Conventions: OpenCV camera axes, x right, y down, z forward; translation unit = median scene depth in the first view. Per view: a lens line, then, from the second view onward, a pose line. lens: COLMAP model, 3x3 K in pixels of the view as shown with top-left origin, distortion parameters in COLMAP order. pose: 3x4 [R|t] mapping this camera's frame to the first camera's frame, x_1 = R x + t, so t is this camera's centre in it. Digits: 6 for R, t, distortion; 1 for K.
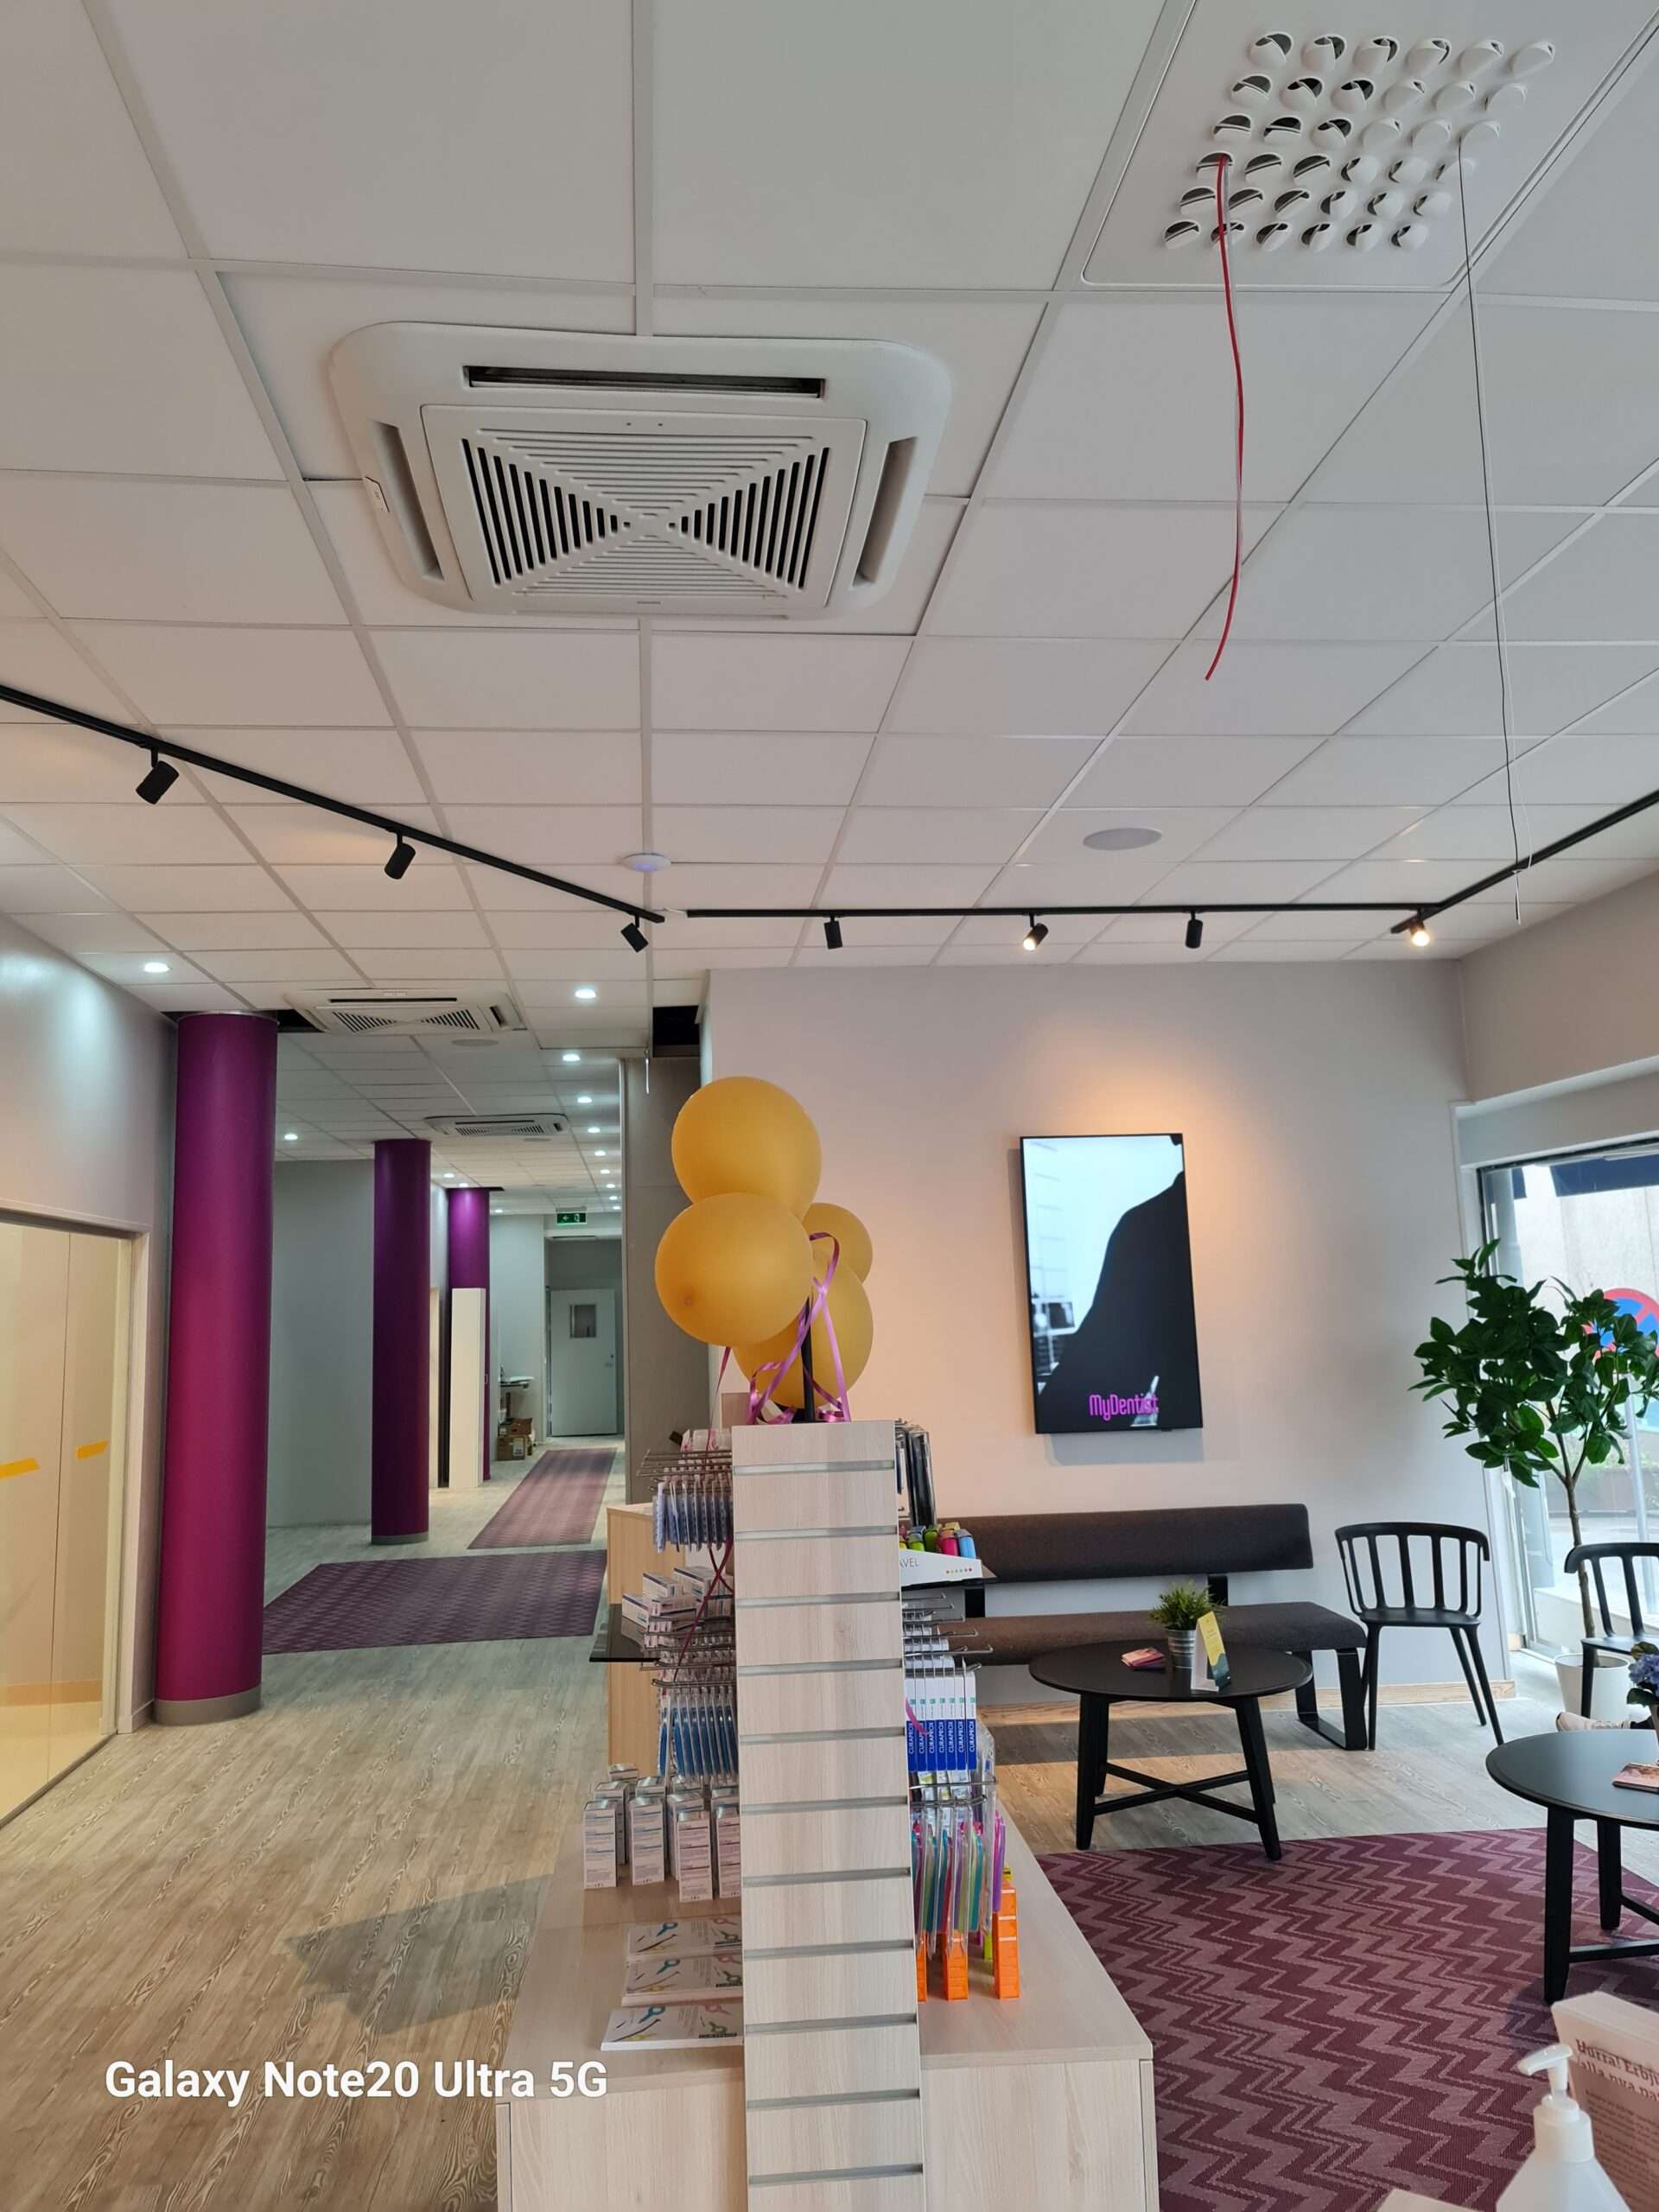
lens RADIAL K [[1654.8, 0, 779.4], [0, 1654.8, 1080.7], [0, 0, 1]] dist [0.028971, -0.009548]
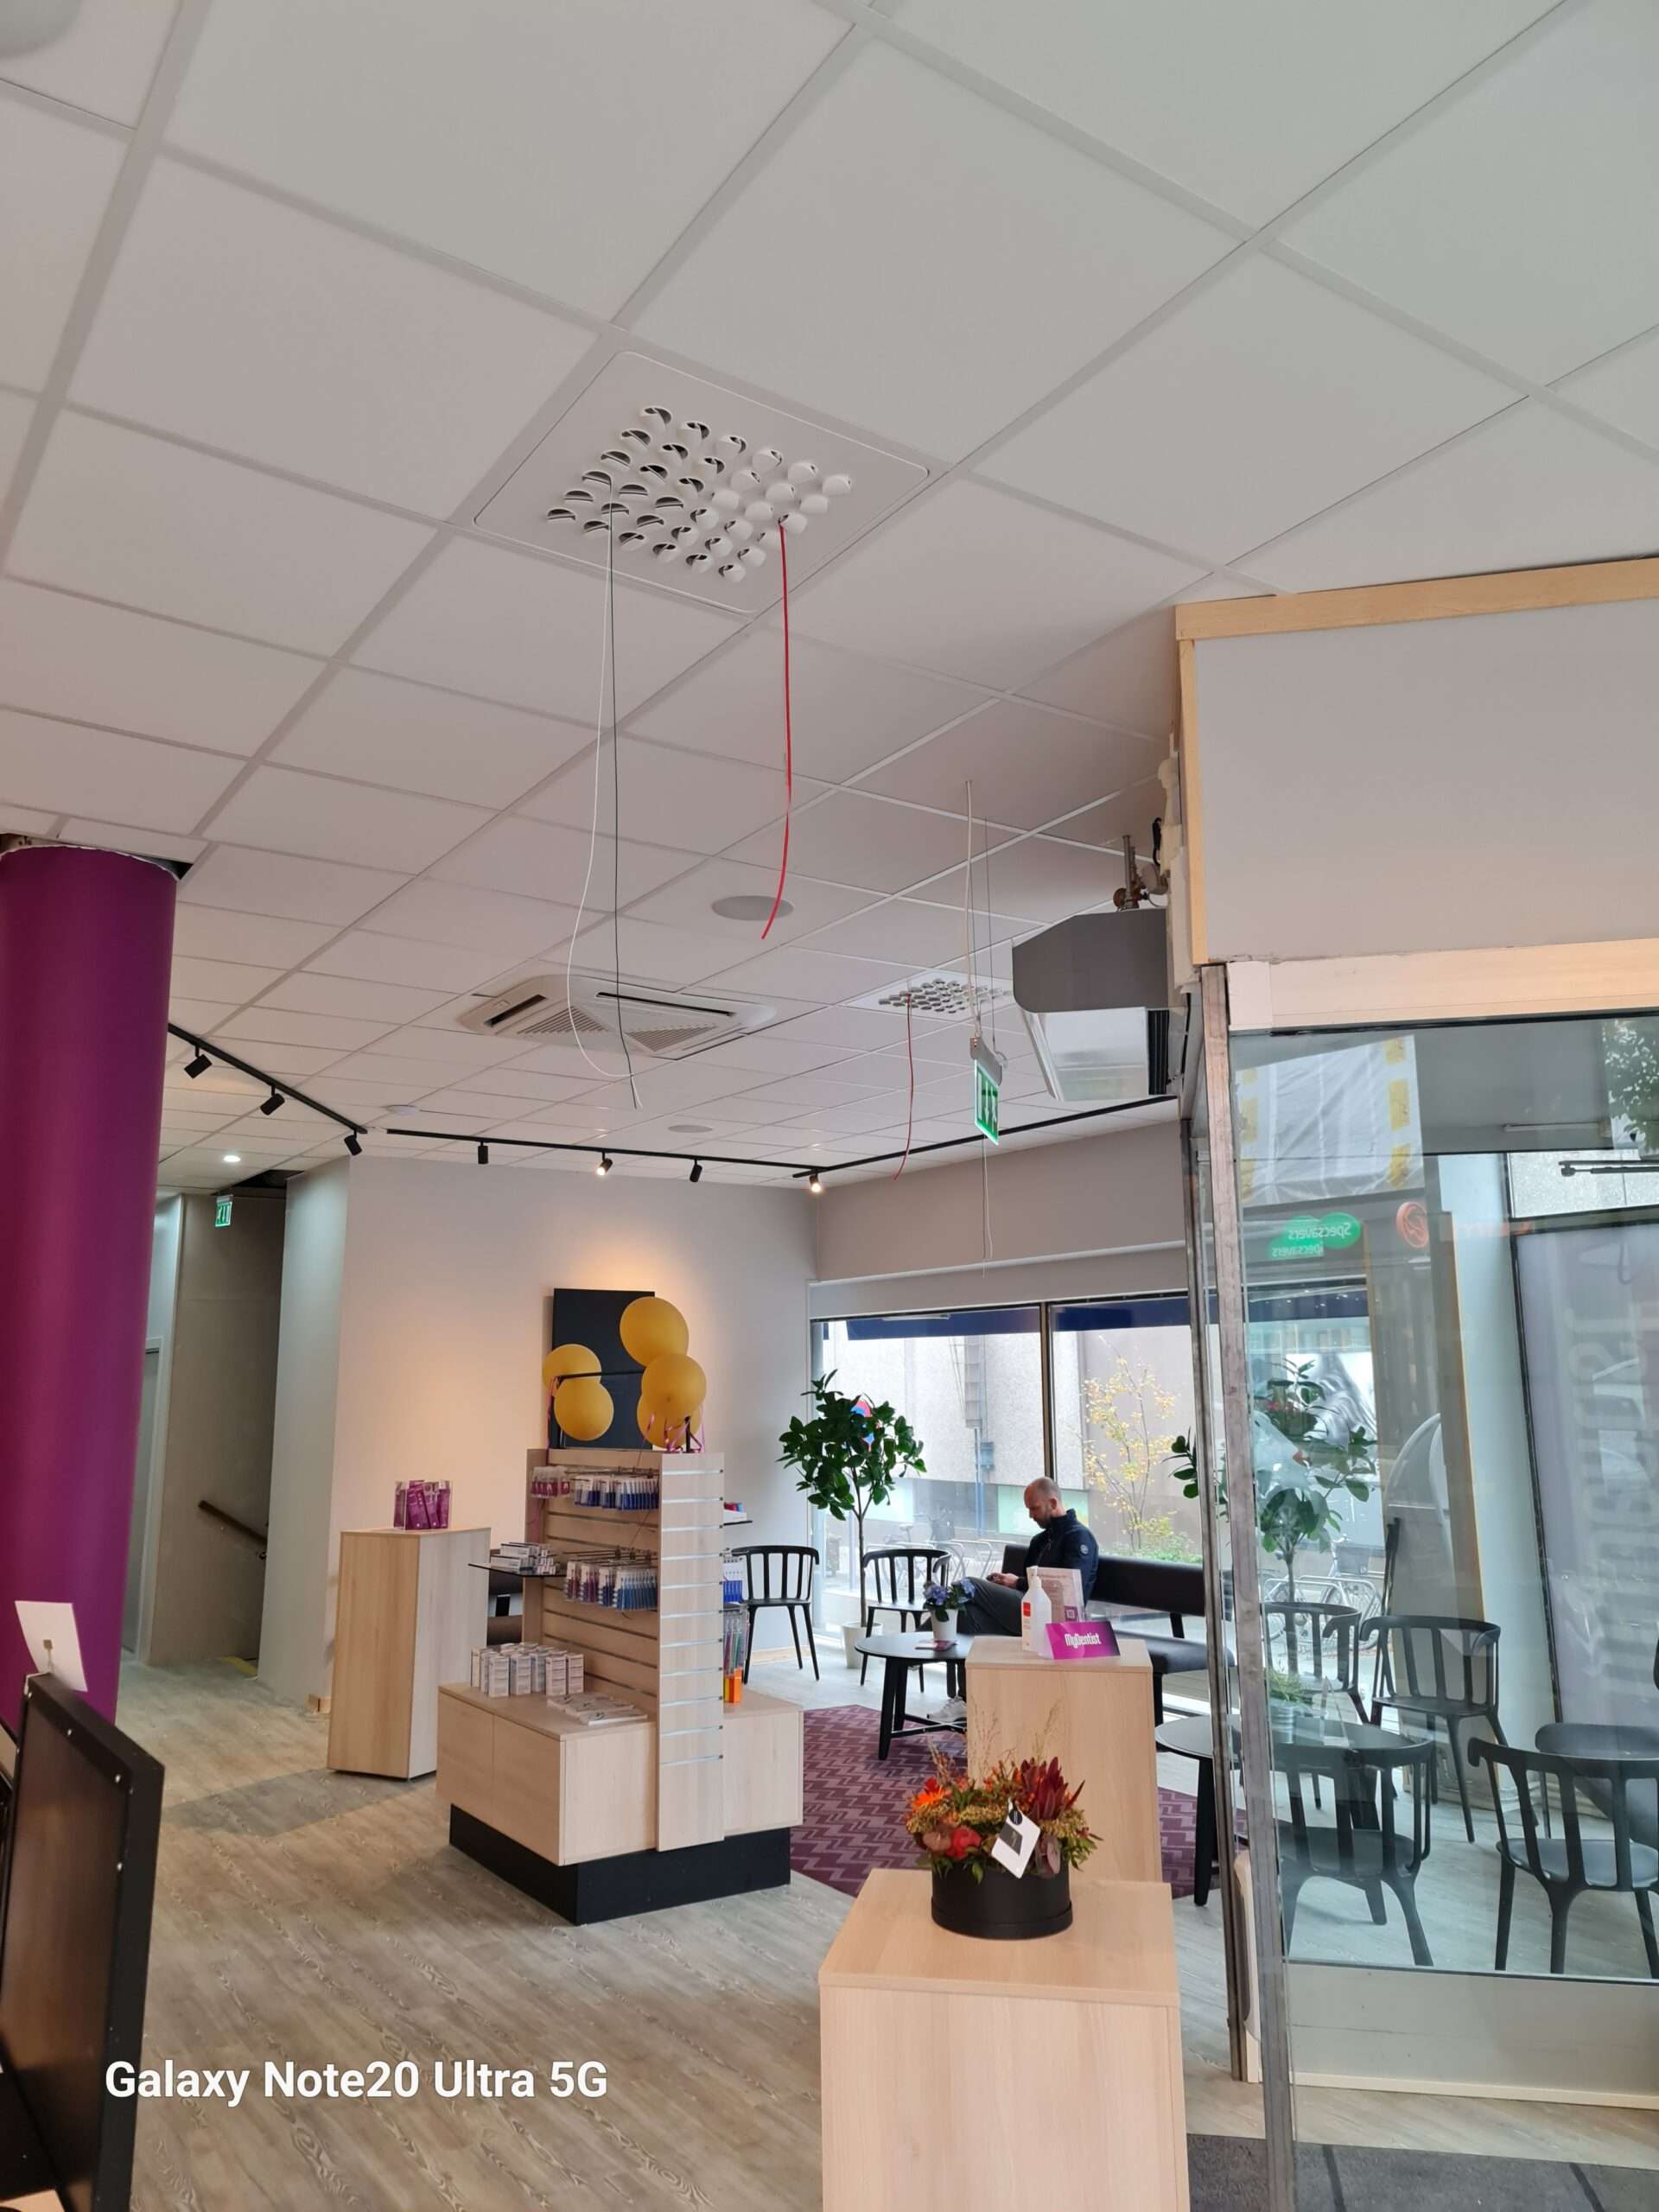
lens RADIAL K [[1654.8, 0, 833.3], [0, 1654.8, 1105.8], [0, 0, 1]] dist [0.028971, -0.009548]
pose [[0.869827, 0.107212, 0.481566, -0.392032], [-0.083222, 0.994000, -0.070977, -0.048076], [-0.486287, 0.021660, 0.873531, -0.443390]]
